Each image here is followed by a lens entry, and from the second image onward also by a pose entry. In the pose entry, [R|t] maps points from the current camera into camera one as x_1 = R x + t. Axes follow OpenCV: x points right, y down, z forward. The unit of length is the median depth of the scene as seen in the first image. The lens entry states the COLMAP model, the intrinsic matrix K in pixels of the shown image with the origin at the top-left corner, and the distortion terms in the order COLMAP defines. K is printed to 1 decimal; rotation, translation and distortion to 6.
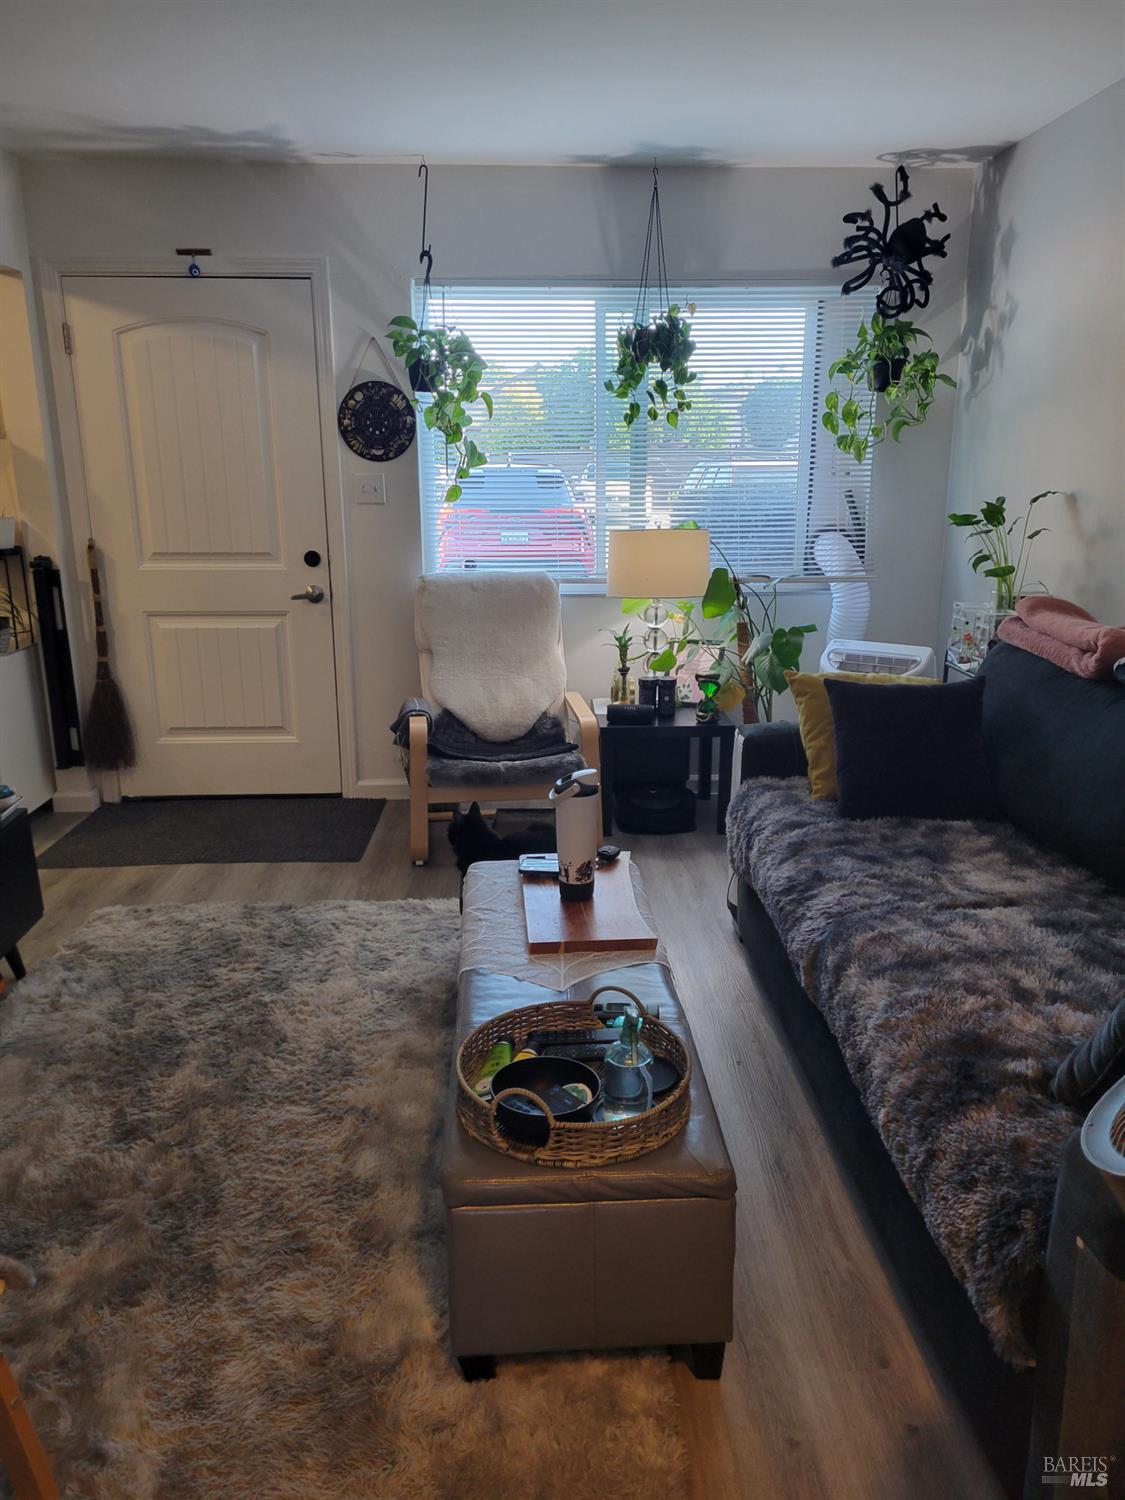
lens RADIAL K [[1147.1, 0, 571.4], [0, 1147.1, 754.2], [0, 0, 1]] dist [0.040823, -0.010467]
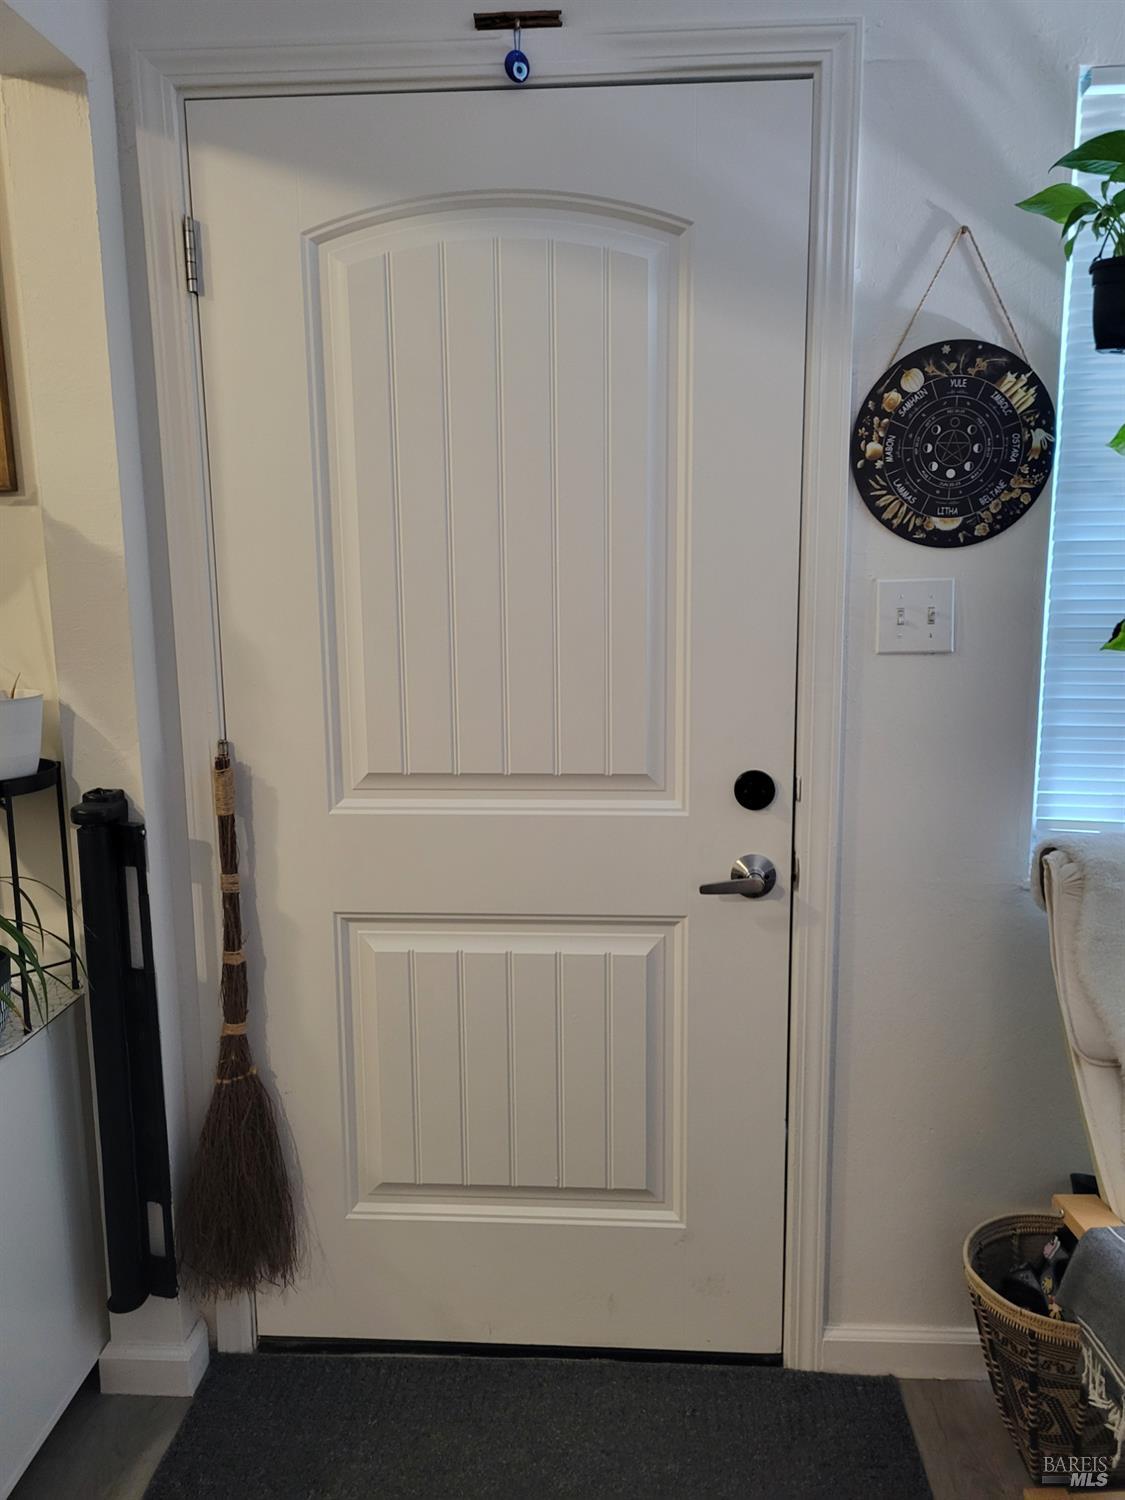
lens RADIAL K [[1147.1, 0, 556.2], [0, 1147.1, 747.1], [0, 0, 1]] dist [0.040823, -0.010467]
pose [[0.995351, 0.006652, -0.096084, -0.261107], [-0.016443, 0.994702, -0.101479, -0.146367], [0.094900, 0.102587, 0.990187, 0.612359]]
